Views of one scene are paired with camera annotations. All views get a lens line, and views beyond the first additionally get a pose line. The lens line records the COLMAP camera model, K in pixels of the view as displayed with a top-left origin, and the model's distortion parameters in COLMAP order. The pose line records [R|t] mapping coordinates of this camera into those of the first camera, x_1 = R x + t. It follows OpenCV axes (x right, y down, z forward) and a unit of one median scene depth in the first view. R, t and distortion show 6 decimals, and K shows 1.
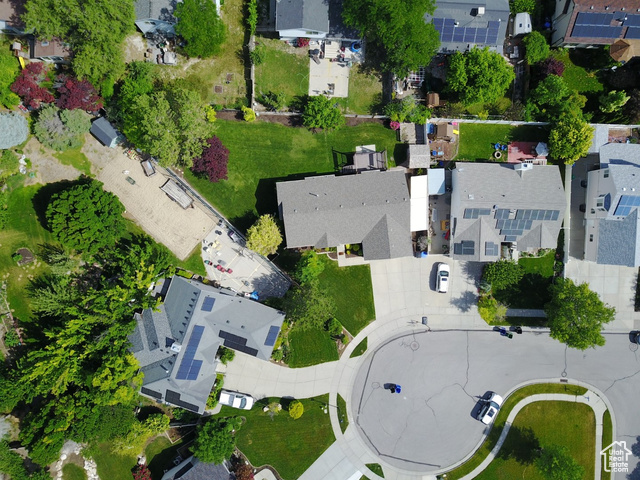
lens RADIAL K [[488.8, 0, 318.5], [0, 488.8, 241.0], [0, 0, 1]] dist [-0.030583, 0.001072]
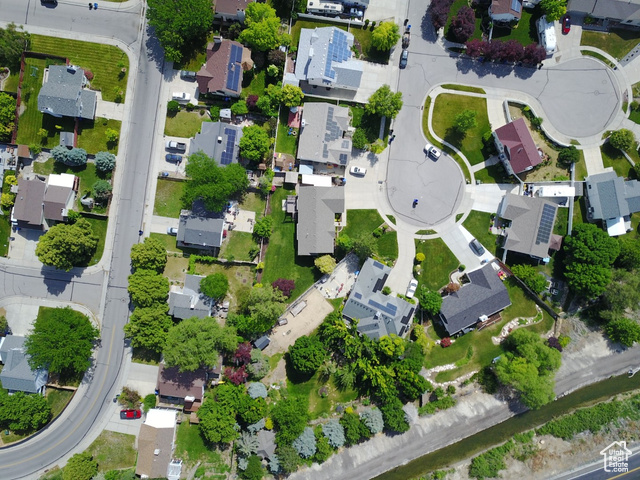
lens RADIAL K [[488.8, 0, 319.1], [0, 488.8, 238.7], [0, 0, 1]] dist [-0.030583, 0.001072]
pose [[0.102955, -0.994419, -0.023061, 0.026935], [0.994676, 0.103029, -0.002028, -0.041501], [0.004393, -0.022730, 0.999732, -0.866389]]
